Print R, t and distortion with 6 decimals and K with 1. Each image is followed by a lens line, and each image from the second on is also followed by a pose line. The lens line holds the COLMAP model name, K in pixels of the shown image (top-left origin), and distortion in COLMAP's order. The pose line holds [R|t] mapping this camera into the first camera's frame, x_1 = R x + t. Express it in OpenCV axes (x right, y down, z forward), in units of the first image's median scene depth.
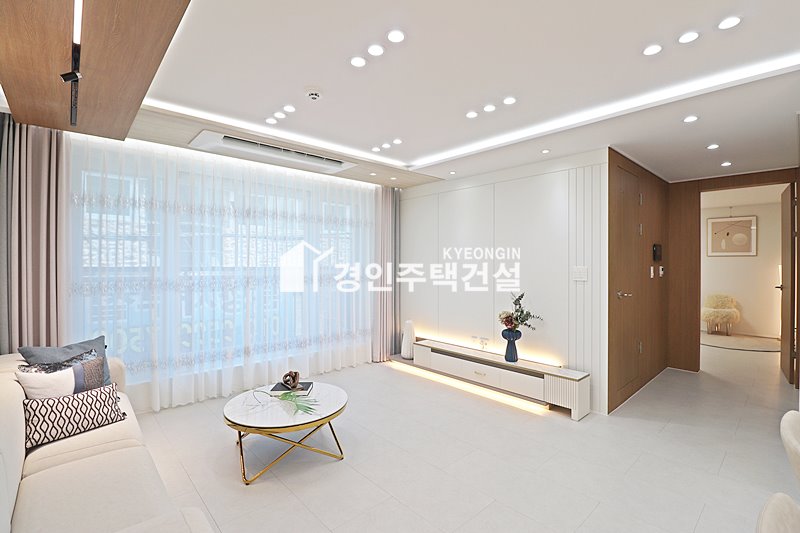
lens RADIAL K [[367.9, 0, 402.6], [0, 367.9, 263.2], [0, 0, 1]] dist [-0.004137, -0.011093]
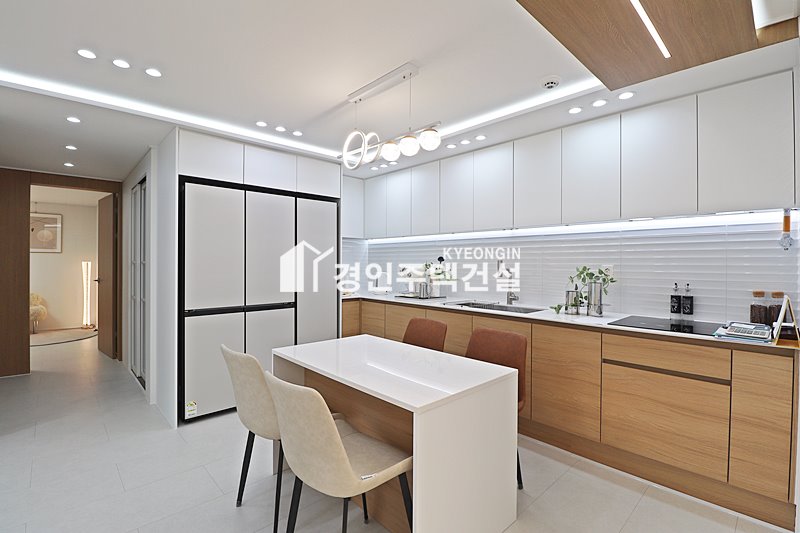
lens RADIAL K [[367.9, 0, 404.8], [0, 367.9, 262.6], [0, 0, 1]] dist [-0.004137, -0.011093]
pose [[-0.026552, -0.000935, 0.999647, -0.192873], [-0.003386, 0.999994, 0.000845, 0.007336], [-0.999642, -0.003363, -0.026555, 0.054358]]
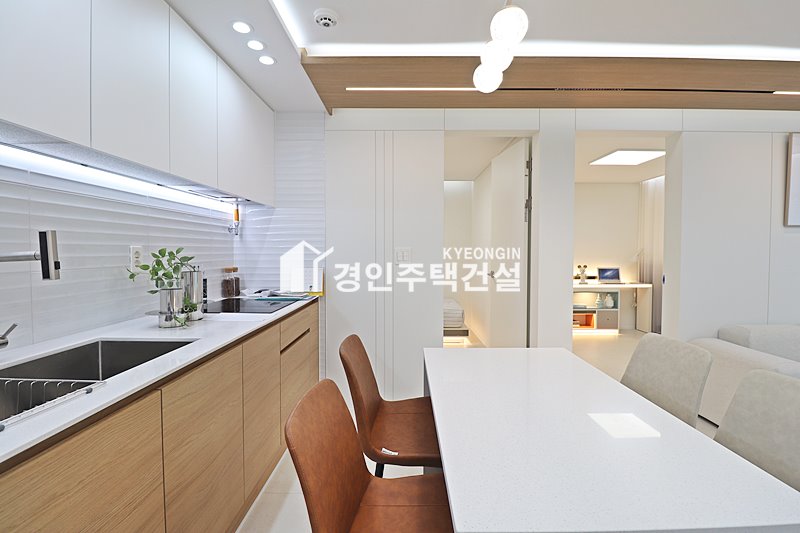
lens RADIAL K [[367.9, 0, 404.5], [0, 367.9, 261.6], [0, 0, 1]] dist [-0.004137, -0.011093]
pose [[-0.678738, 0.019005, -0.734135, 0.704748], [-0.003303, 0.999576, 0.028931, 0.017483], [0.734373, 0.022061, -0.678387, 0.214630]]
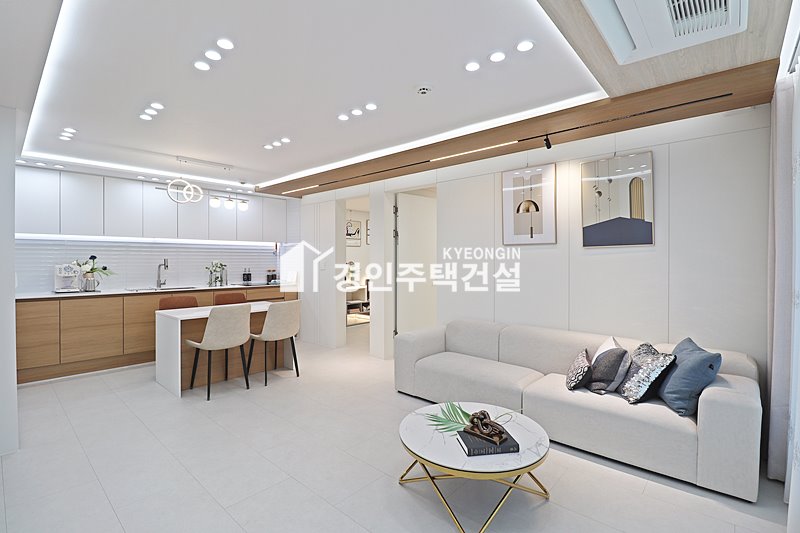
lens RADIAL K [[367.9, 0, 405.5], [0, 367.9, 262.9], [0, 0, 1]] dist [-0.004137, -0.011093]
pose [[-0.994120, -0.002121, -0.108265, -0.056183], [-0.003302, 0.999937, 0.010734, -0.000454], [0.108235, 0.011029, -0.994064, 1.261219]]
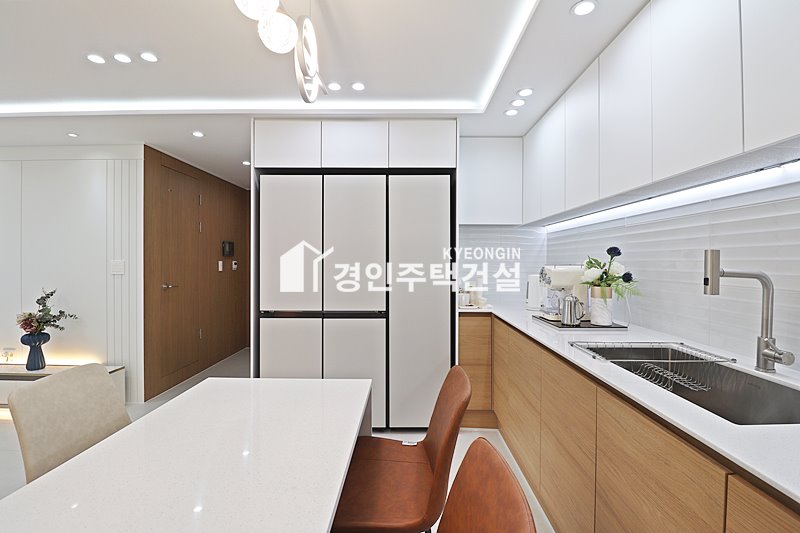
lens RADIAL K [[367.9, 0, 404.3], [0, 367.9, 264.2], [0, 0, 1]] dist [-0.004137, -0.011093]
pose [[0.677145, -0.004289, 0.735837, 0.258809], [-0.000182, 0.999982, 0.005996, 0.013257], [-0.735850, -0.004194, 0.677132, -0.214023]]
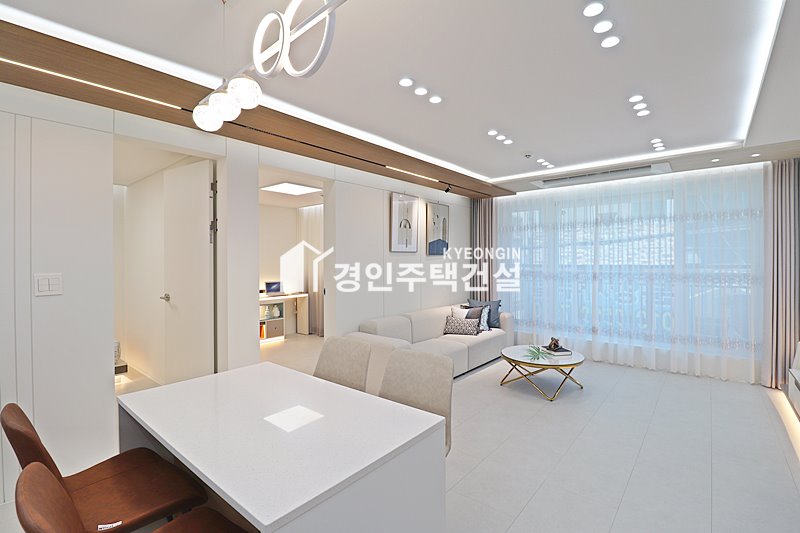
lens RADIAL K [[367.9, 0, 405.5], [0, 367.9, 260.3], [0, 0, 1]] dist [-0.004137, -0.011093]
pose [[0.137404, -0.005075, -0.990502, 0.789052], [0.005899, 0.999973, -0.004306, -0.005119], [0.990498, -0.005251, 0.137430, 0.169692]]
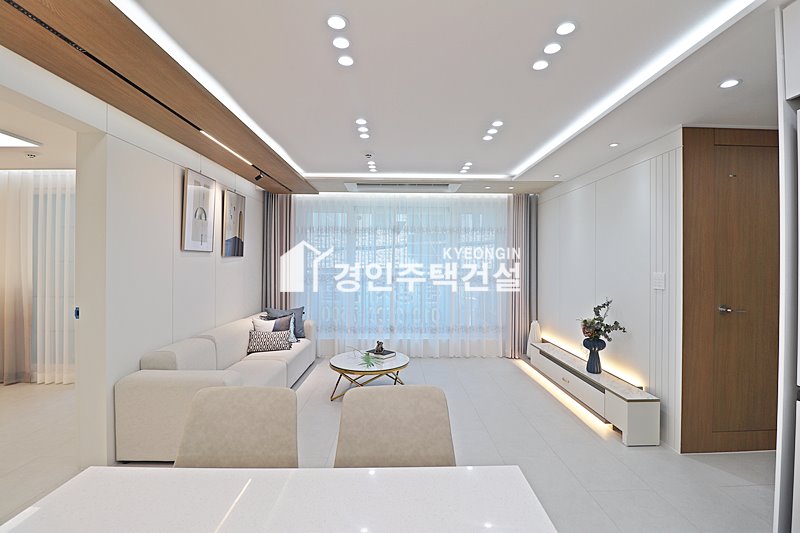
lens RADIAL K [[367.9, 0, 403.5], [0, 367.9, 262.3], [0, 0, 1]] dist [-0.004137, -0.011093]
pose [[0.750124, -0.001273, -0.661297, 0.550052], [-0.002595, 0.999985, -0.004869, -0.008048], [0.661293, 0.005369, 0.750109, -0.020851]]
